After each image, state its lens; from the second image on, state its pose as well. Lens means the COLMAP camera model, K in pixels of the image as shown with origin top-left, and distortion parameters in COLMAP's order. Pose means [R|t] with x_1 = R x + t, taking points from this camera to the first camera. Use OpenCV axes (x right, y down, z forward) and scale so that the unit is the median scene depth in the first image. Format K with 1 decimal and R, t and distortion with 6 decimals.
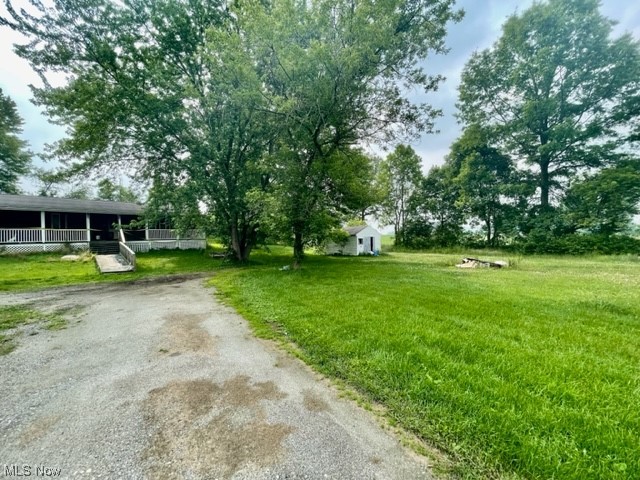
lens RADIAL K [[259.0, 0, 320.6], [0, 259.0, 243.3], [0, 0, 1]] dist [0.002739, -0.001909]
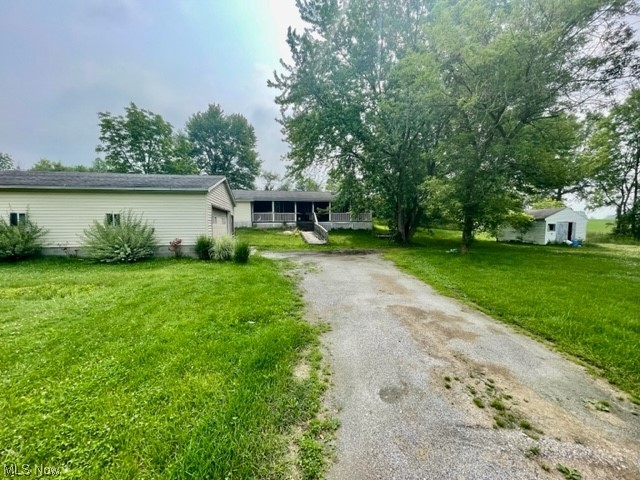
lens RADIAL K [[259.0, 0, 322.1], [0, 259.0, 241.5], [0, 0, 1]] dist [0.002739, -0.001909]
pose [[0.839529, 0.059365, -0.540062, -0.012735], [-0.026861, 0.997332, 0.067872, 0.000803], [0.542651, -0.042474, 0.838884, -0.119965]]
